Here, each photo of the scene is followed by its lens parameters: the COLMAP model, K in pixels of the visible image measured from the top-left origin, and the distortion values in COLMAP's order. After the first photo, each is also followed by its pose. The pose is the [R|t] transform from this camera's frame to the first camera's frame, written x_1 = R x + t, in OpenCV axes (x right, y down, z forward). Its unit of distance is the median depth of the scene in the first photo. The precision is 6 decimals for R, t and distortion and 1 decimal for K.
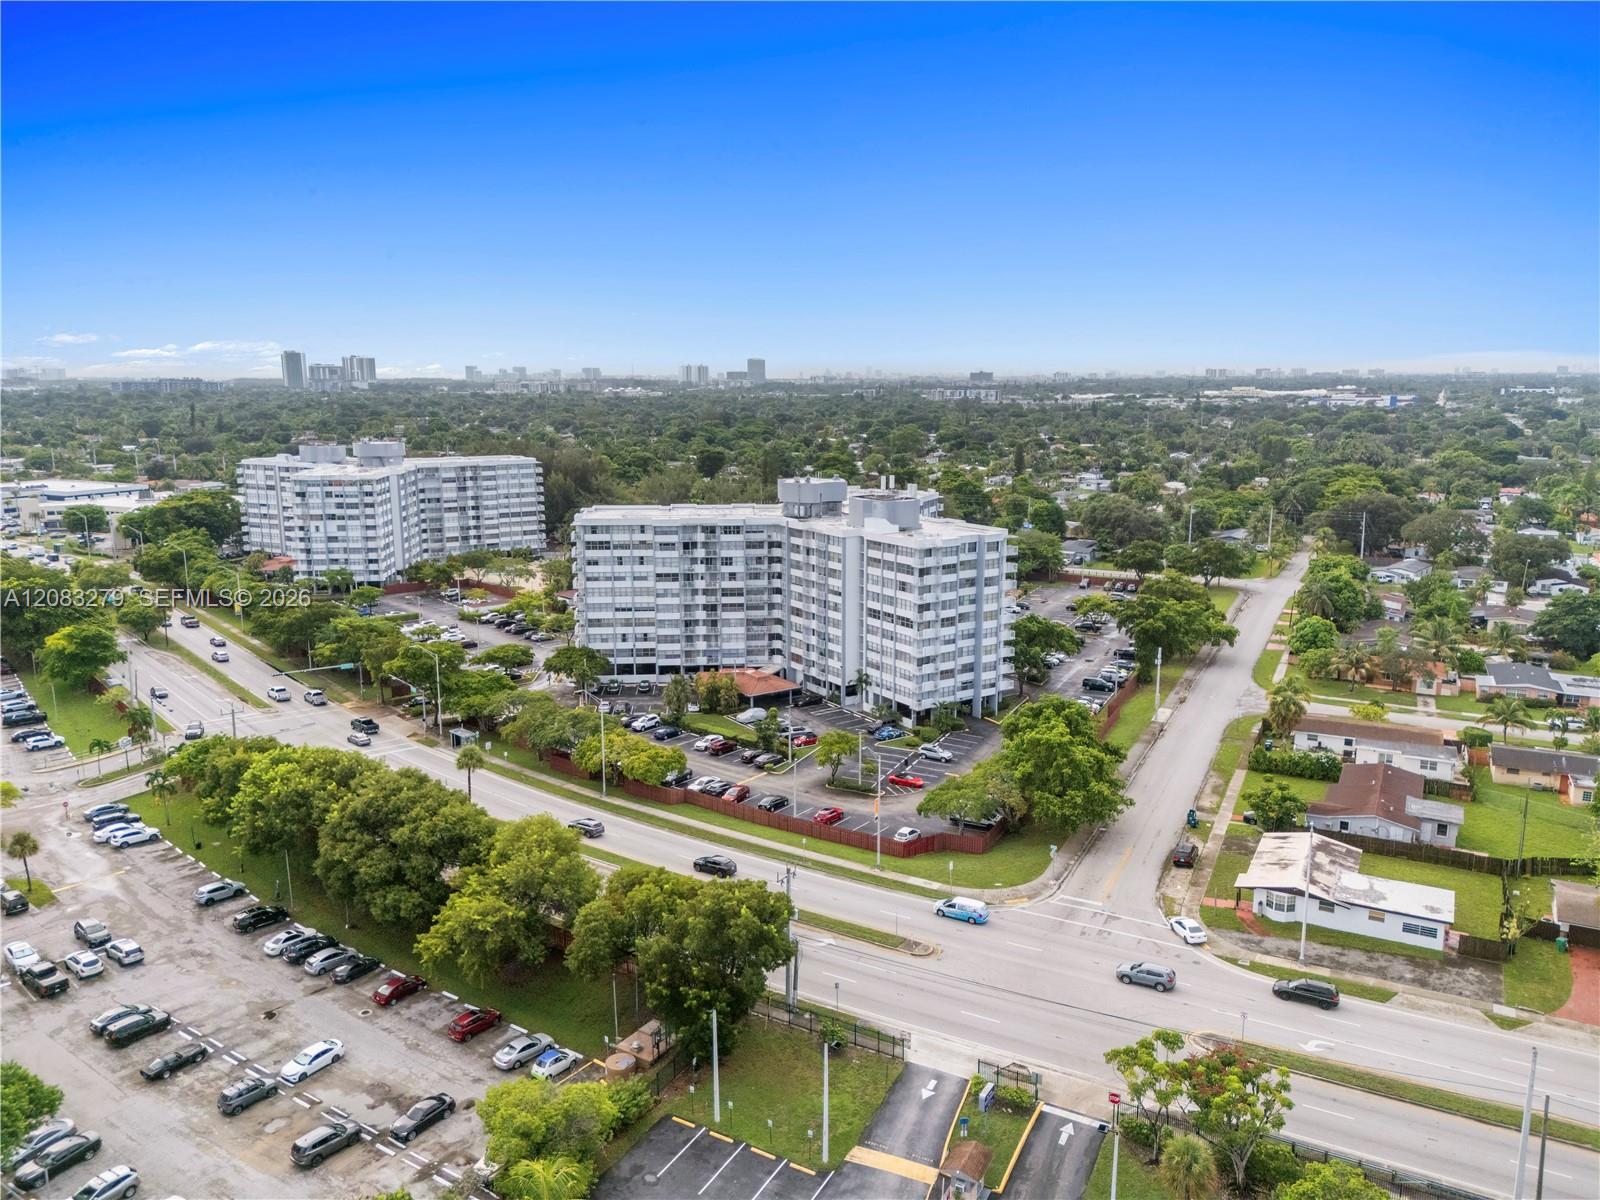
lens RADIAL K [[1162.6, 0, 809.8], [0, 1162.6, 607.0], [0, 0, 1]] dist [0.062216, -0.080901]
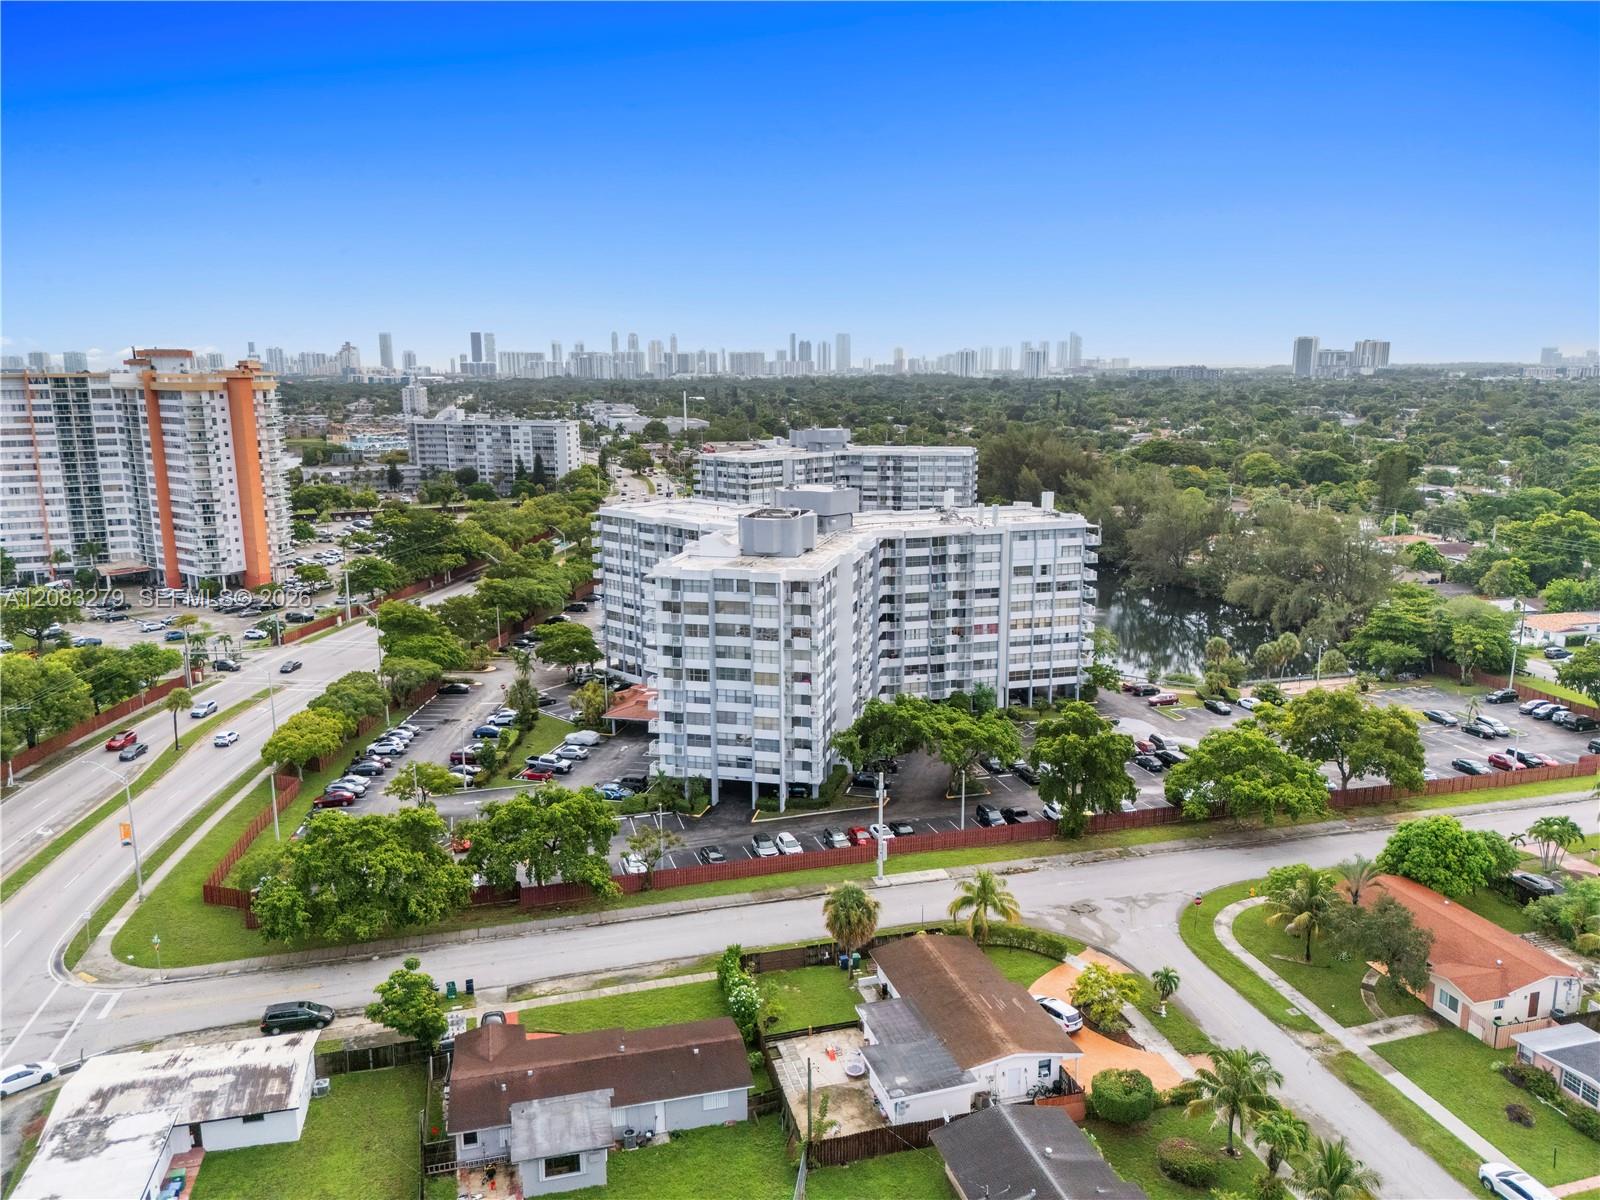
lens RADIAL K [[1175.8, 0, 800.0], [0, 1175.8, 600.0], [0, 0, 1]] dist [0.076928, -0.083941]
pose [[0.659393, 0.142693, -0.738132, 0.657136], [-0.140737, 0.987894, 0.065252, -0.086850], [0.738508, 0.060856, 0.671493, 0.452799]]
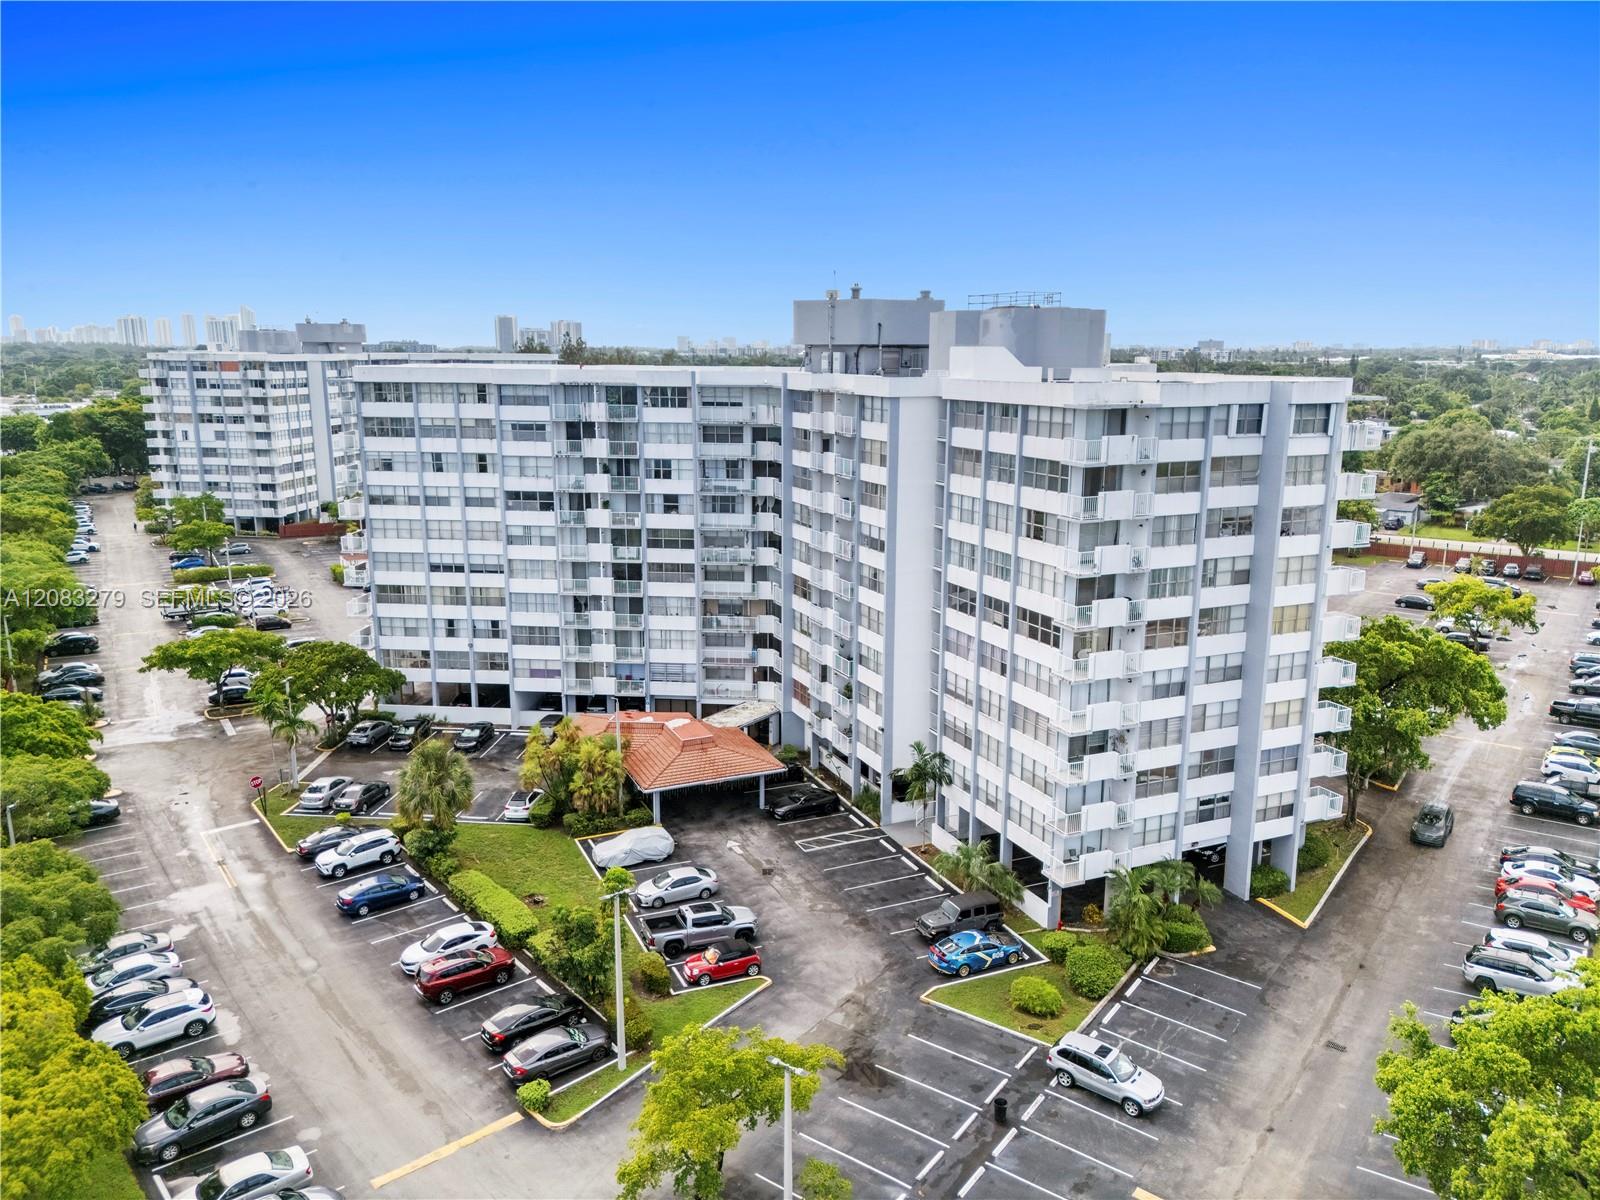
lens RADIAL K [[1162.6, 0, 809.8], [0, 1162.6, 607.0], [0, 0, 1]] dist [0.062216, -0.080901]
pose [[0.984302, 0.042745, -0.171241, 0.064993], [-0.039234, 0.998946, 0.023833, 0.000945], [0.172079, -0.016740, 0.984941, 0.566045]]
